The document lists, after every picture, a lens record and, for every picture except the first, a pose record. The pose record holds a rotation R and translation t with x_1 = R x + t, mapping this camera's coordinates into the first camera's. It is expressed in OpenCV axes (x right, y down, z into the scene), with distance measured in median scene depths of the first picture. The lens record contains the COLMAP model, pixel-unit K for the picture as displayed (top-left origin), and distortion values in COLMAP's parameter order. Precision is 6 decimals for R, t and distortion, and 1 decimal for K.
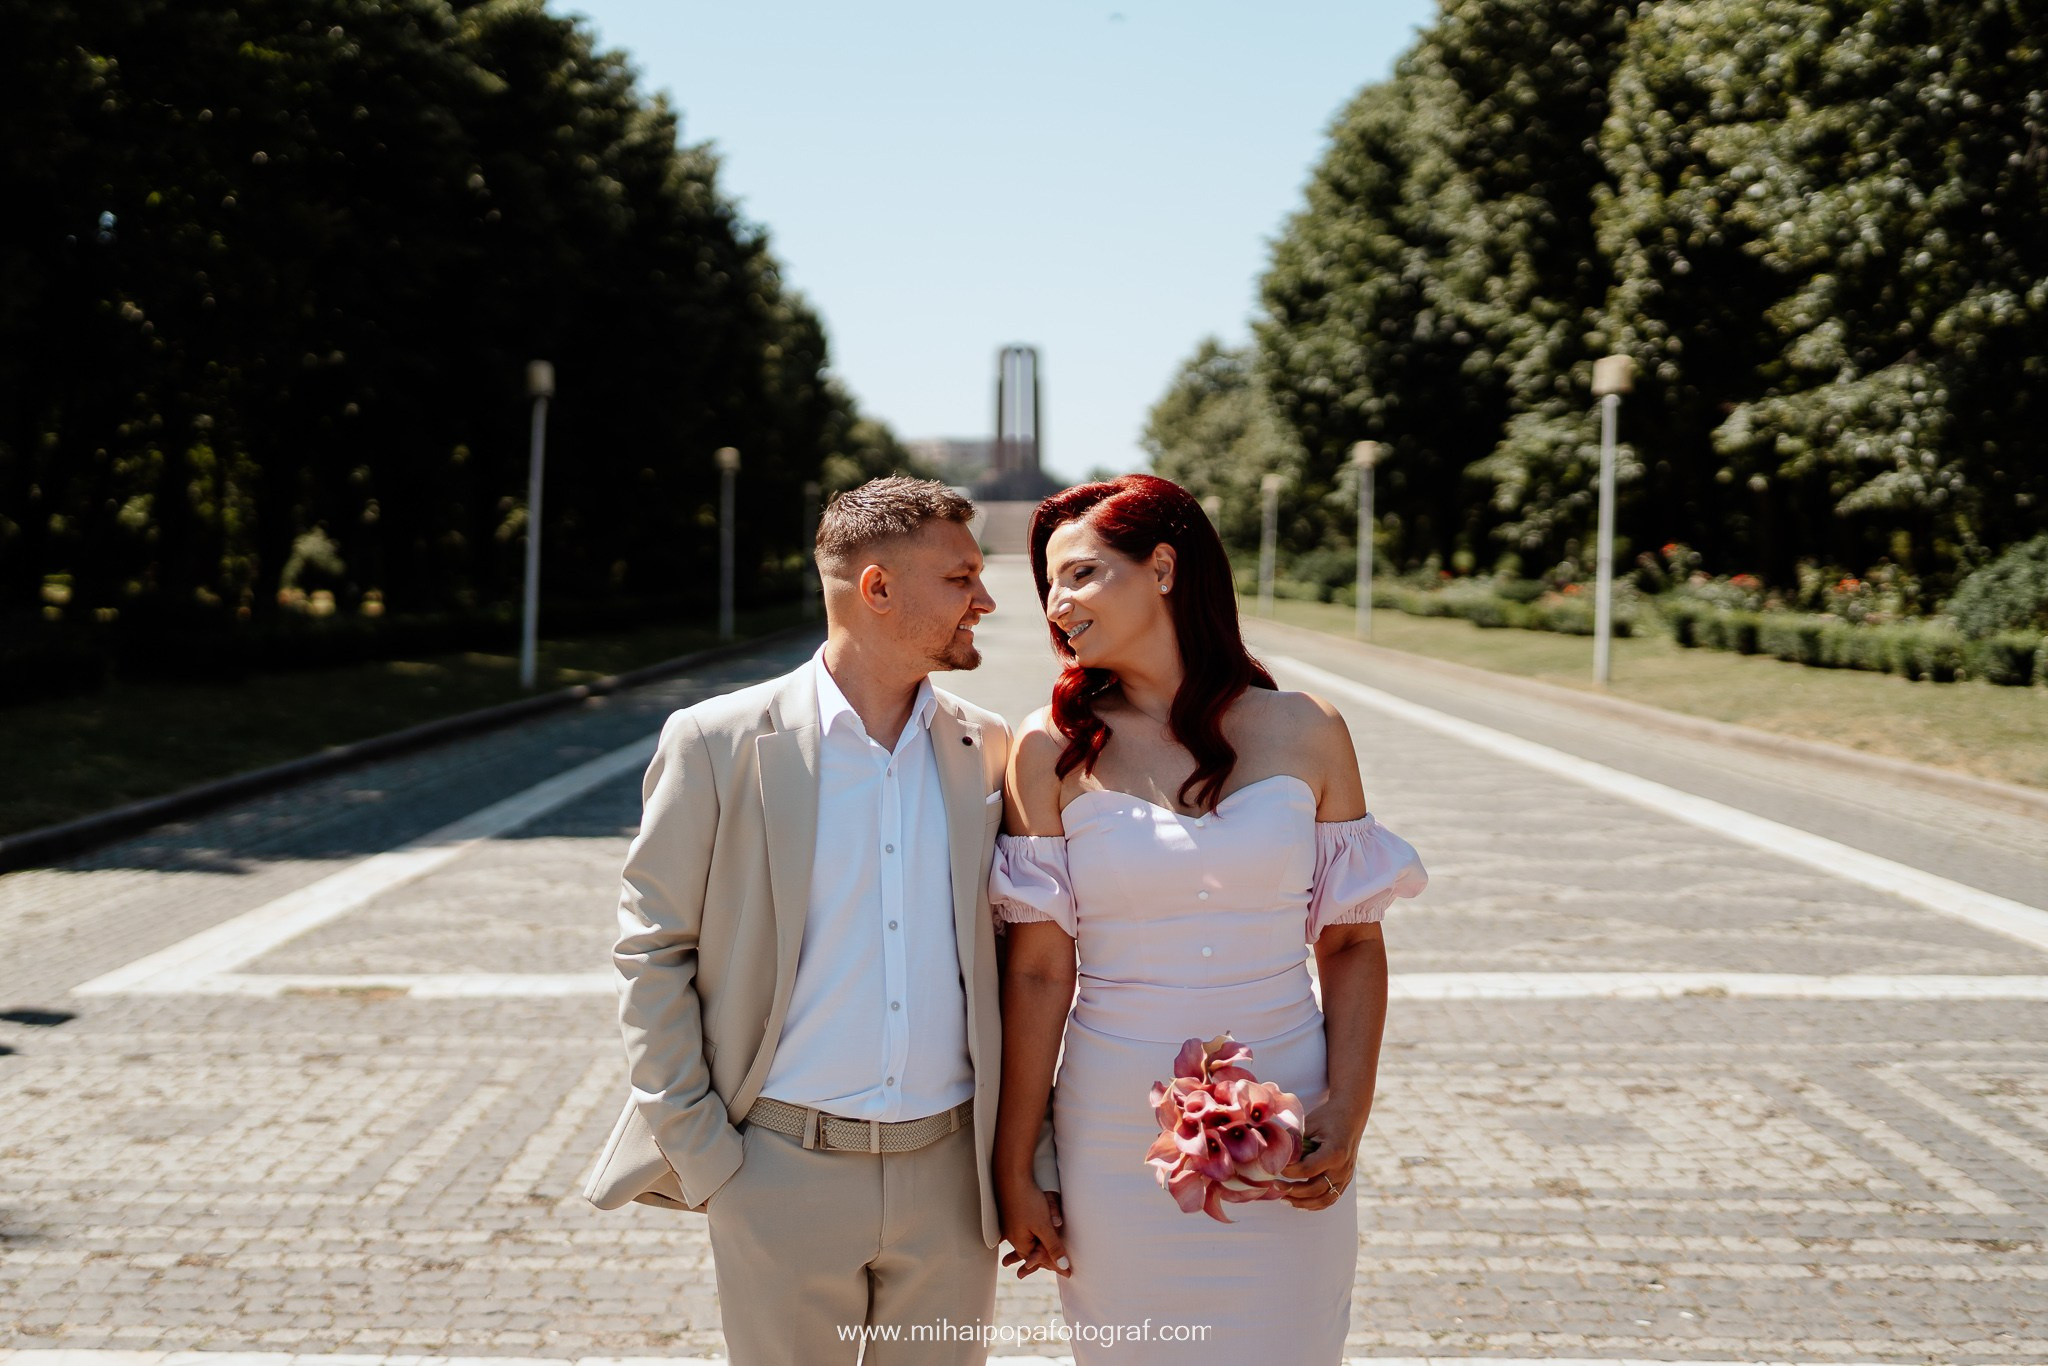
lens RADIAL K [[2048.8, 0, 1024.0], [0, 2048.8, 683.0], [0, 0, 1]] dist [0.002648, 0.001253]
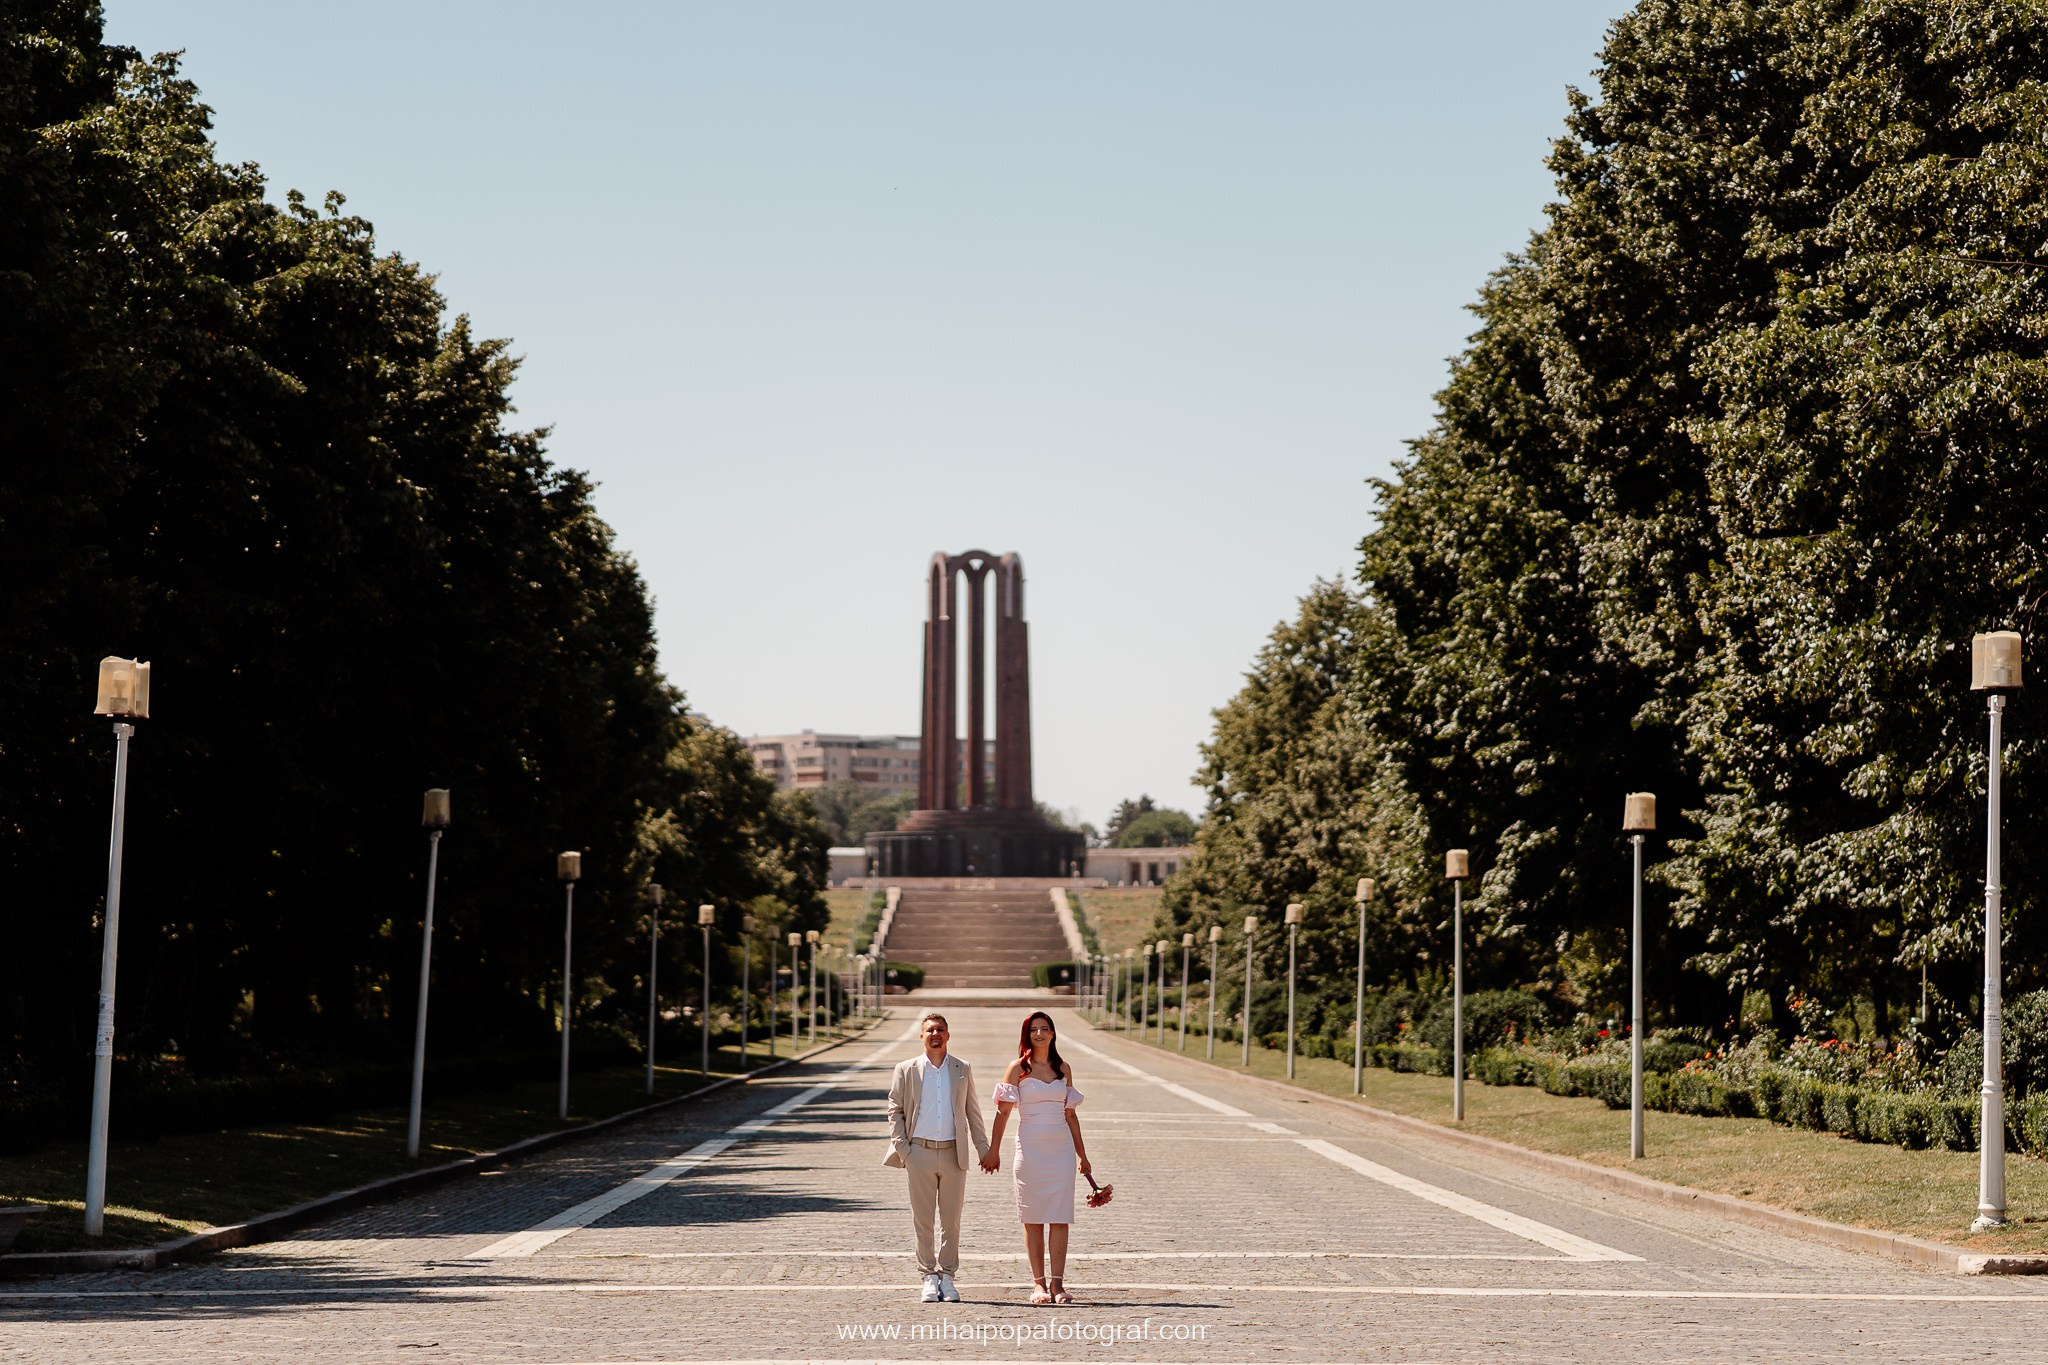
lens RADIAL K [[4864.1, 0, 990.2], [0, 4864.1, 767.8], [0, 0, 1]] dist [0.091186, 0.024940]
pose [[0.999982, 0.005937, 0.000042, 0.002228], [-0.005900, 0.994541, -0.104175, 0.033541], [-0.000660, 0.104173, 0.994559, -0.696372]]
